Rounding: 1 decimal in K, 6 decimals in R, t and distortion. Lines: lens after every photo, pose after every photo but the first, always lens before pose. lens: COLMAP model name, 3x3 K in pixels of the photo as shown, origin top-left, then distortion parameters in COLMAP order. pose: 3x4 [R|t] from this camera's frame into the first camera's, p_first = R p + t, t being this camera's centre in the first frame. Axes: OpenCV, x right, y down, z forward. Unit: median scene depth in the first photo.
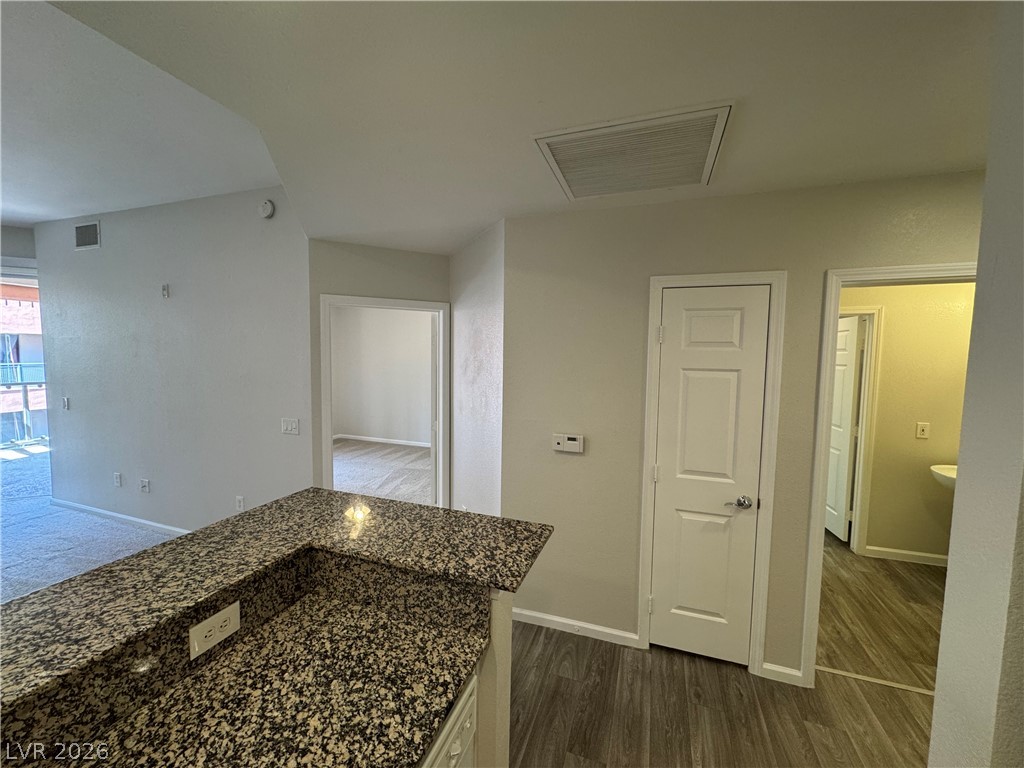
lens RADIAL K [[408.3, 0, 511.9], [0, 408.3, 380.9], [0, 0, 1]] dist [-0.002836, 0.000816]
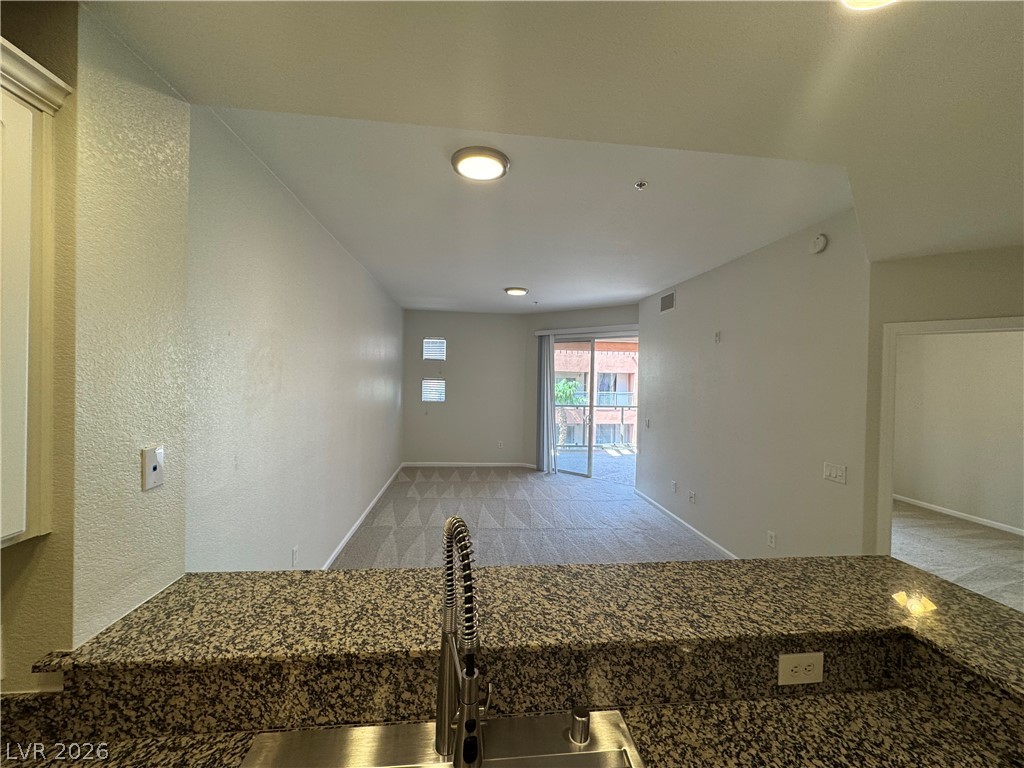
lens RADIAL K [[408.3, 0, 513.2], [0, 408.3, 382.4], [0, 0, 1]] dist [-0.002836, 0.000816]
pose [[0.436334, 0.002656, -0.899781, -0.112458], [-0.073996, 0.996714, -0.032941, -0.015771], [0.896737, 0.080954, 0.435097, -0.131957]]
